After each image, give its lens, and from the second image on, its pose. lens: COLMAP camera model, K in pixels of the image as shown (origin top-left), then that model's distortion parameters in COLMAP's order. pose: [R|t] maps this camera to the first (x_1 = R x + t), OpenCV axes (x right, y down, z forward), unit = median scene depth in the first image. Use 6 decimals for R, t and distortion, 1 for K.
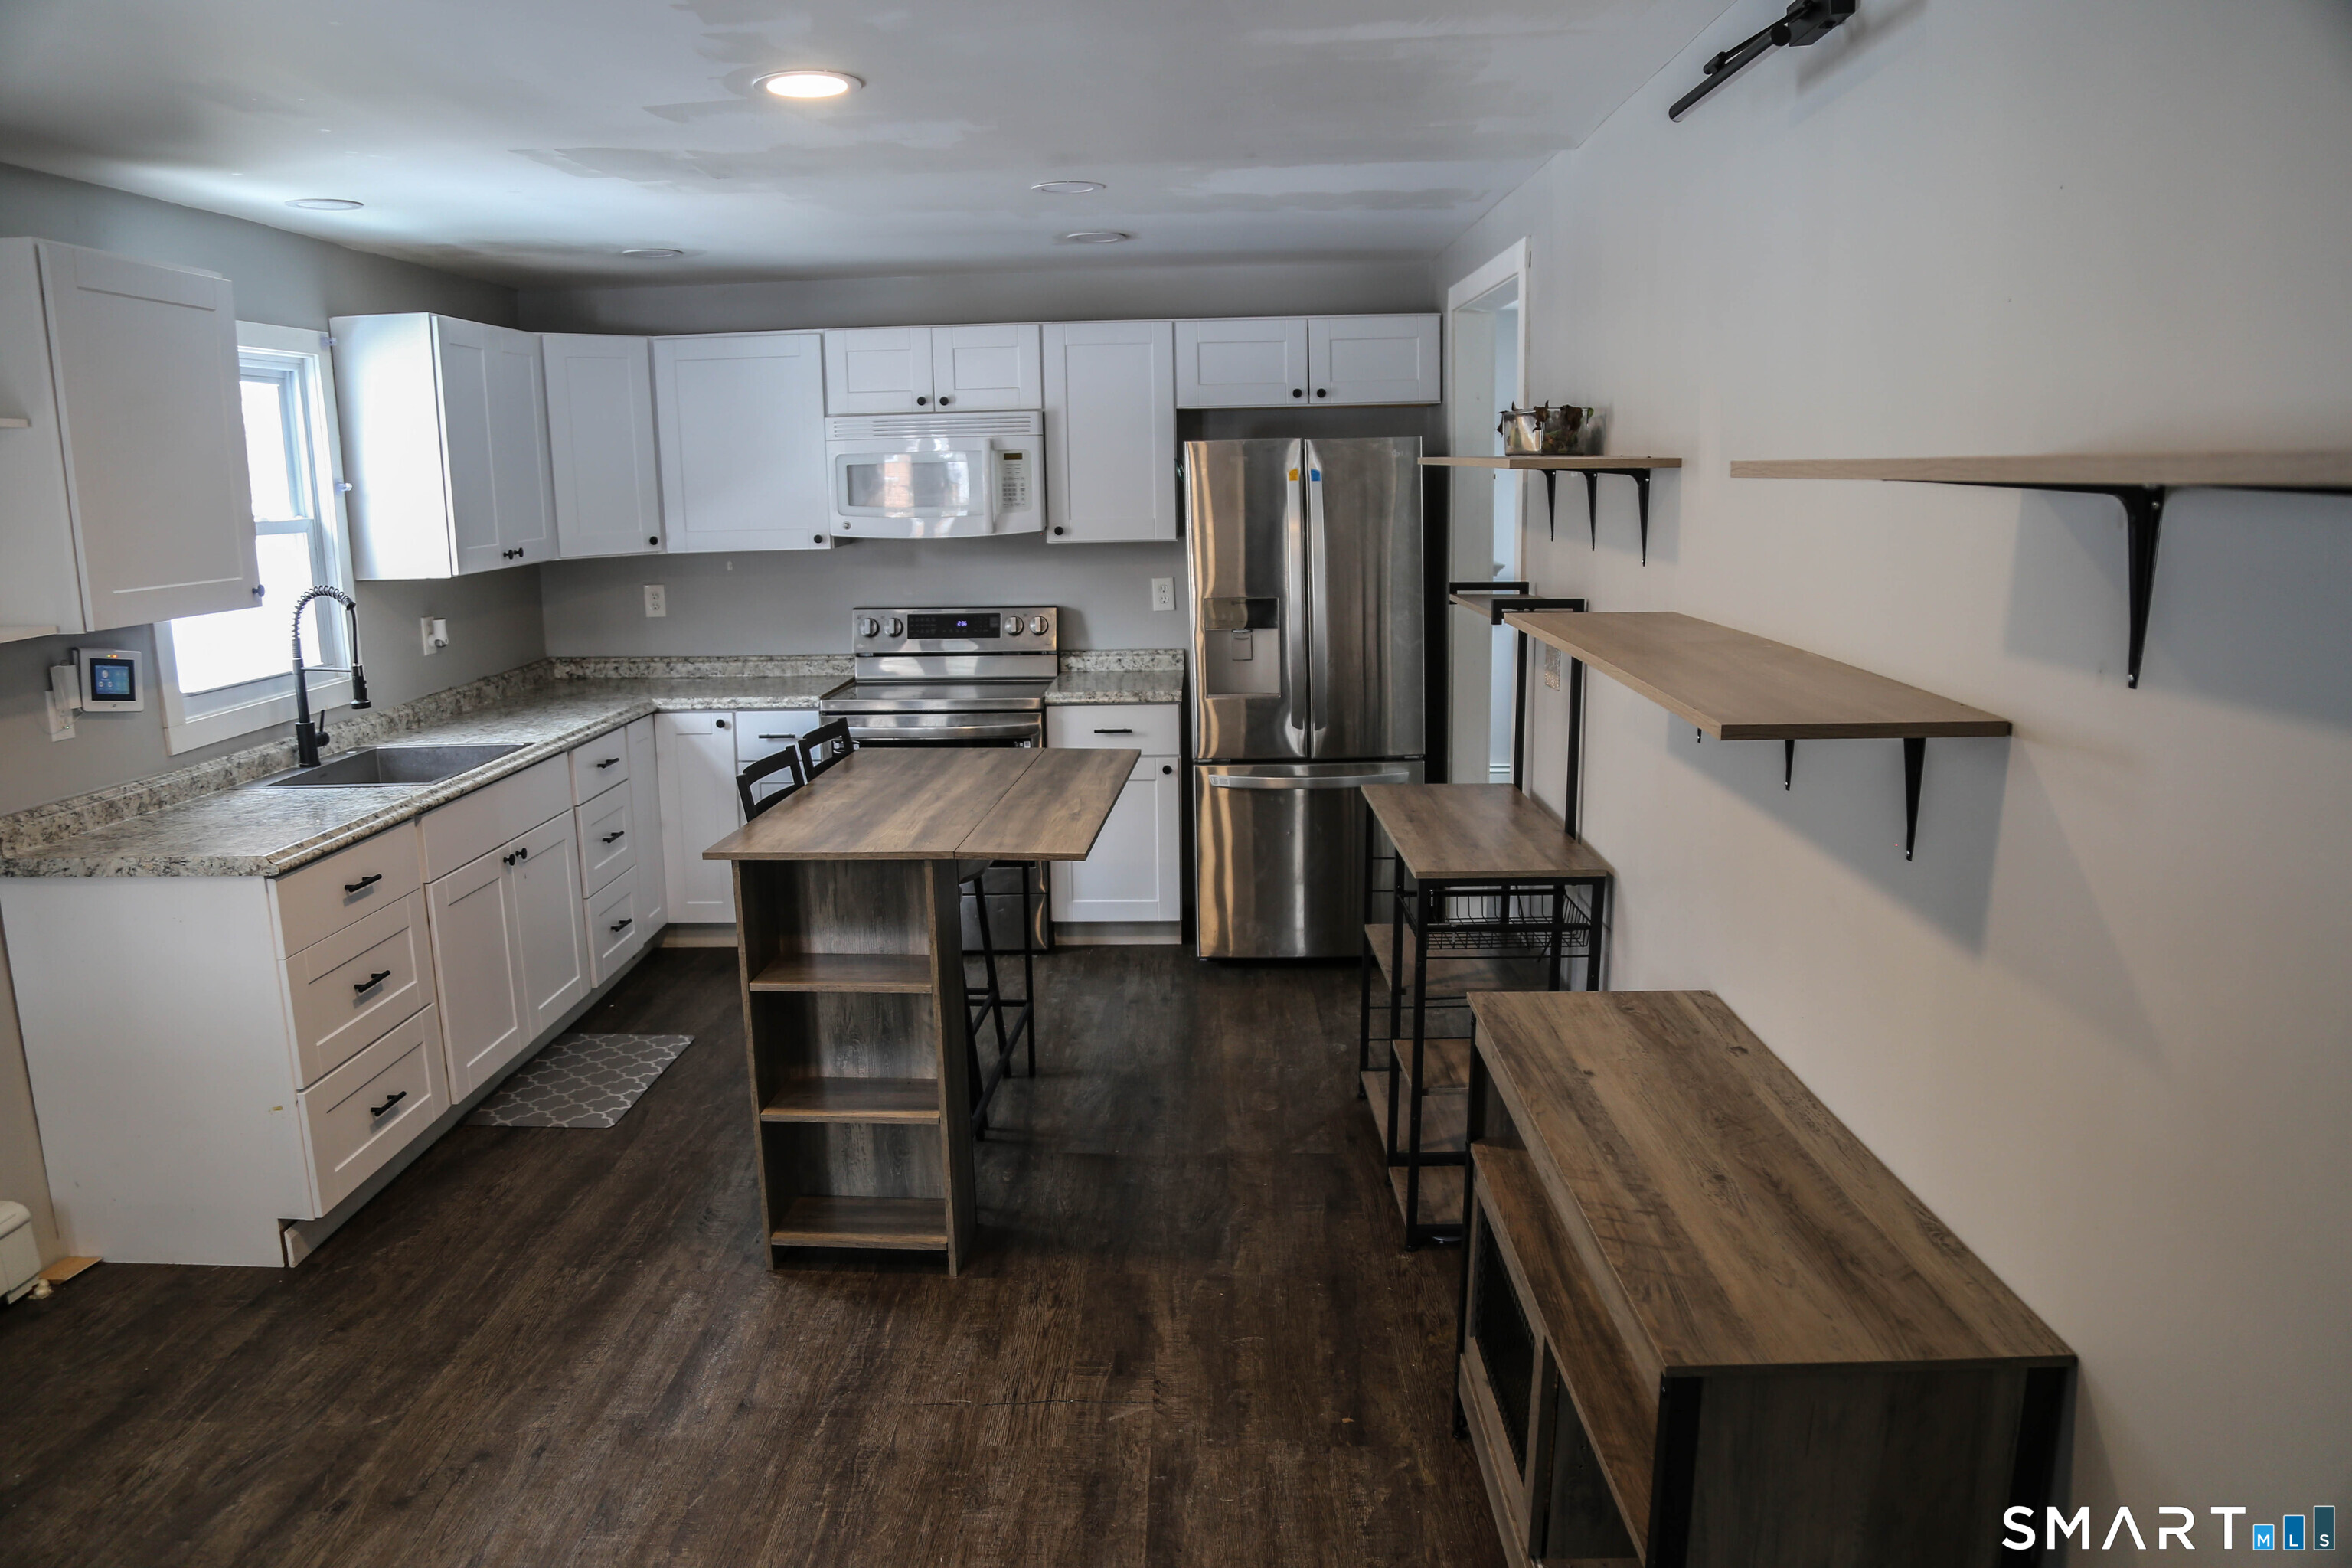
lens RADIAL K [[1579.3, 0, 1167.9], [0, 1579.3, 792.3], [0, 0, 1]] dist [-0.110394, 0.036916]
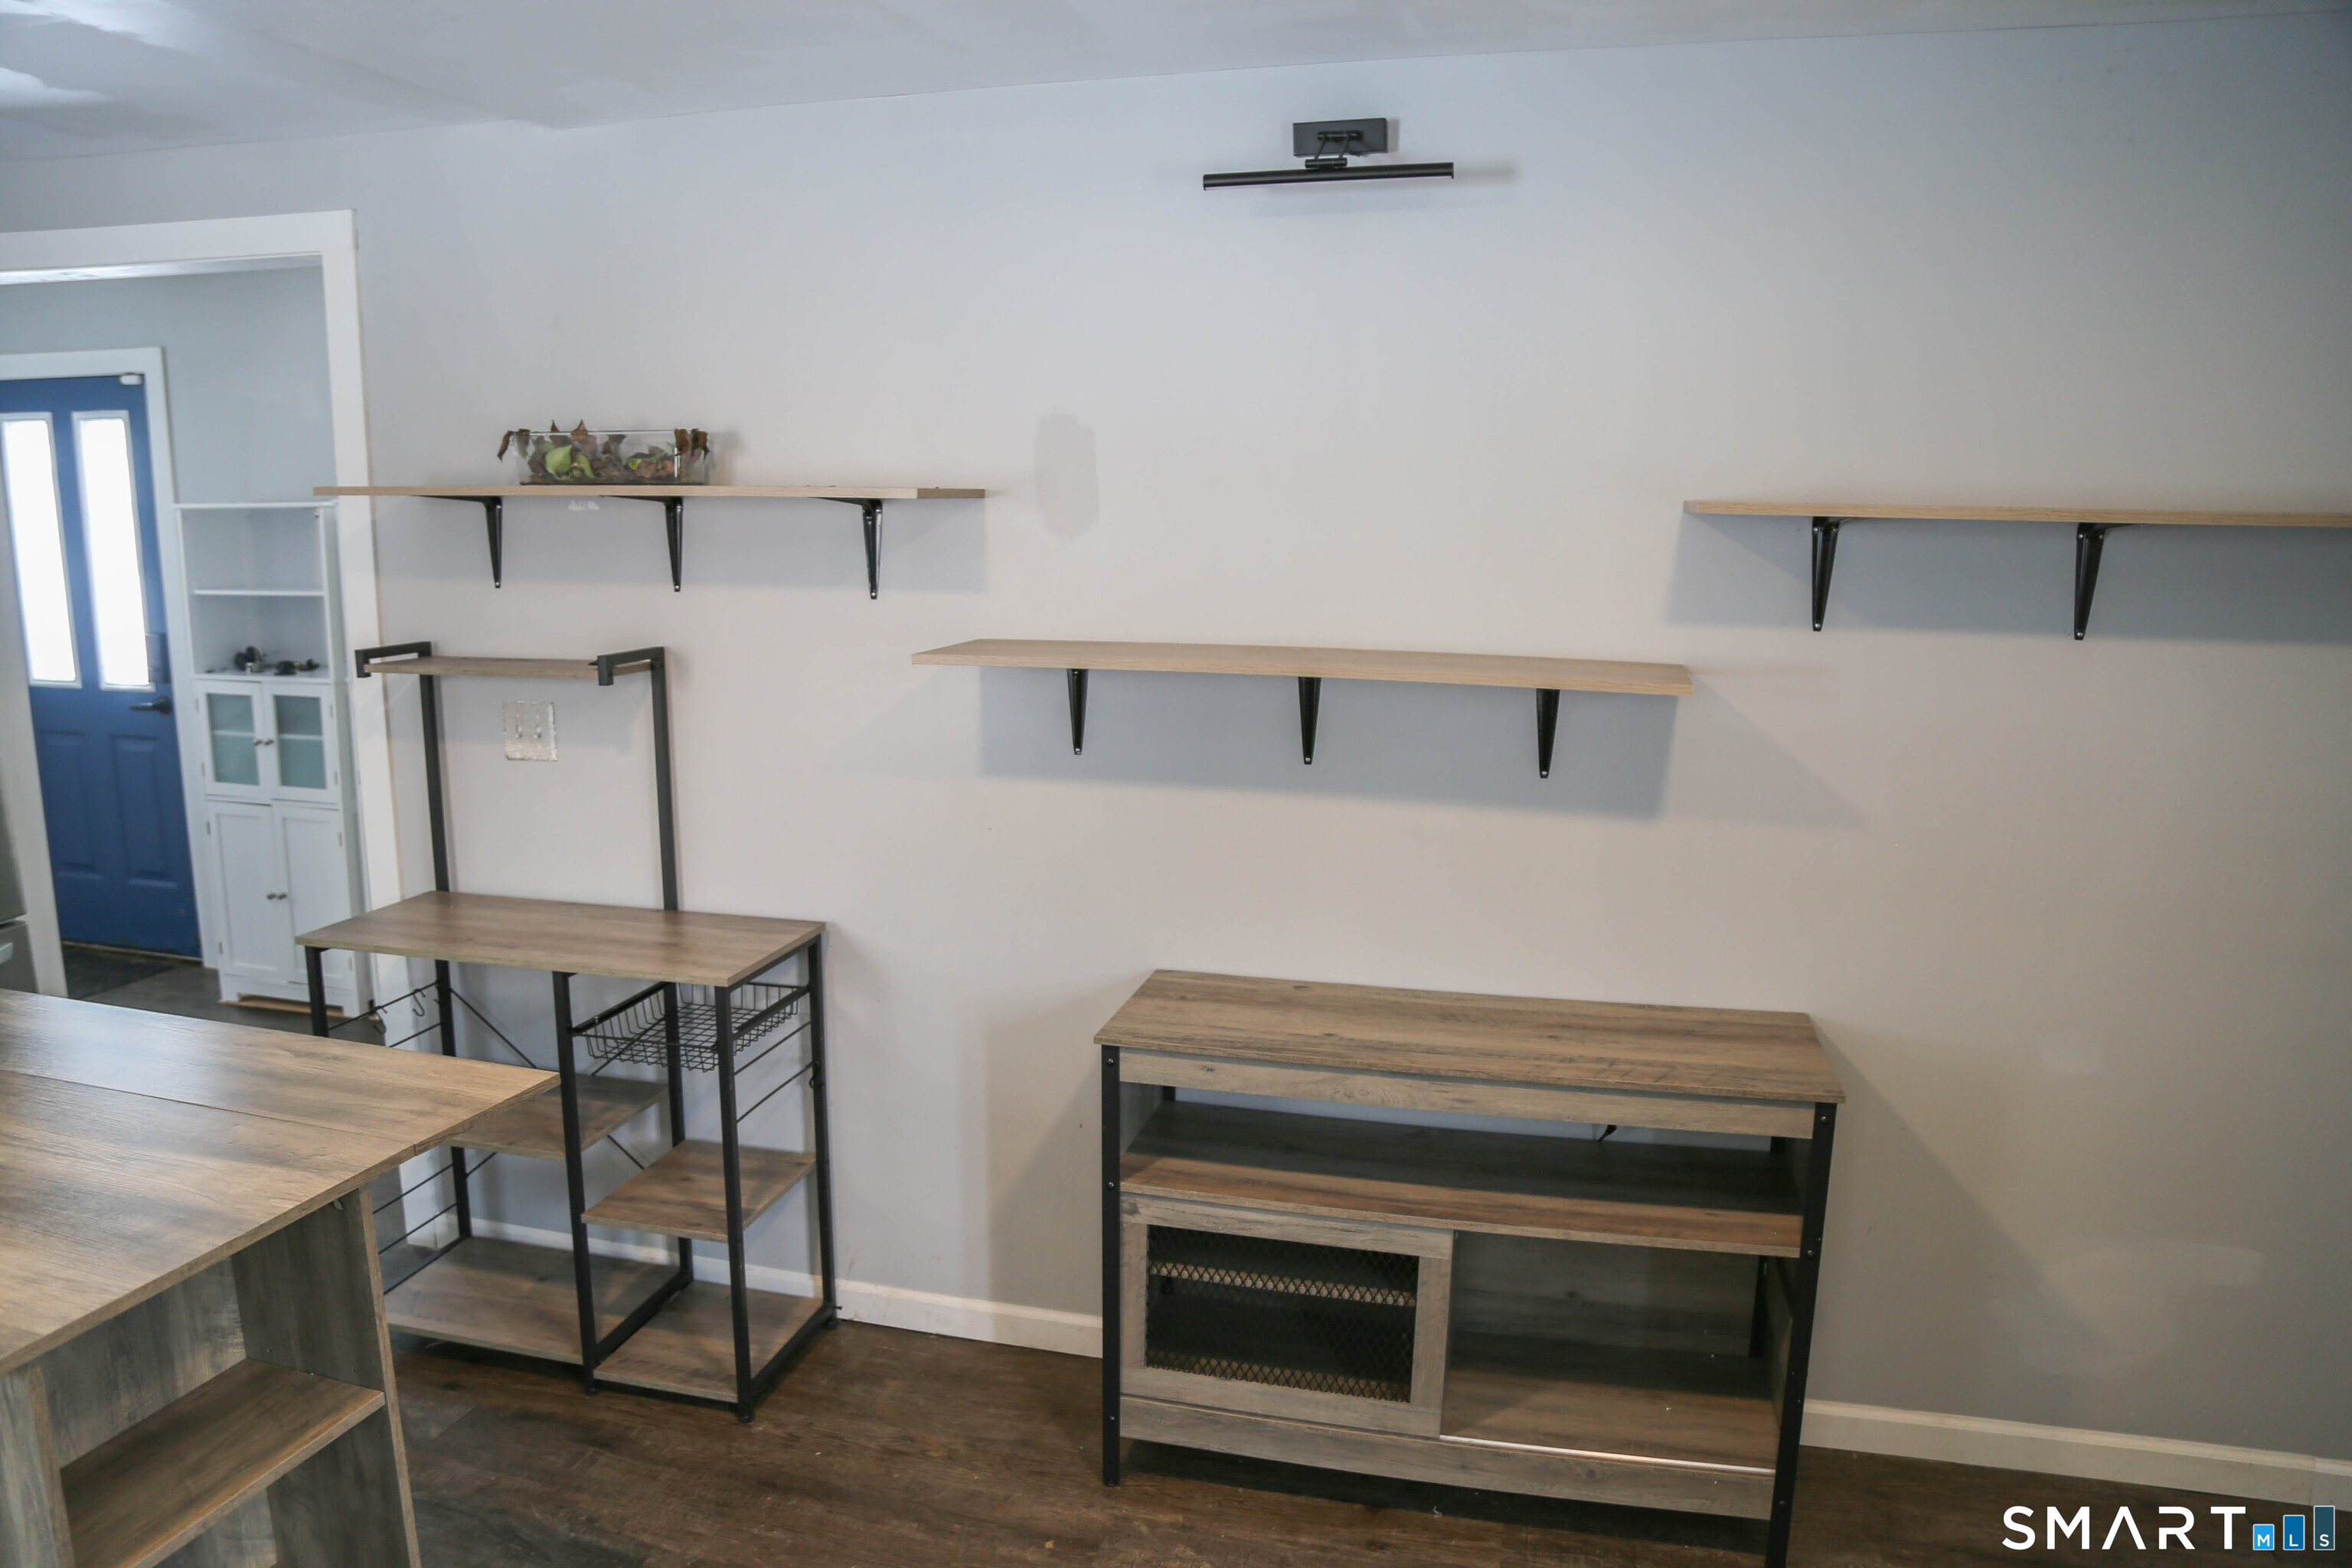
lens RADIAL K [[1579.3, 0, 1175.3], [0, 1579.3, 794.4], [0, 0, 1]] dist [-0.110394, 0.036916]
pose [[0.240339, -0.162742, 0.956950, -0.749937], [0.184891, 0.975472, 0.119456, -0.134029], [-0.952918, 0.148221, 0.264533, 0.713407]]
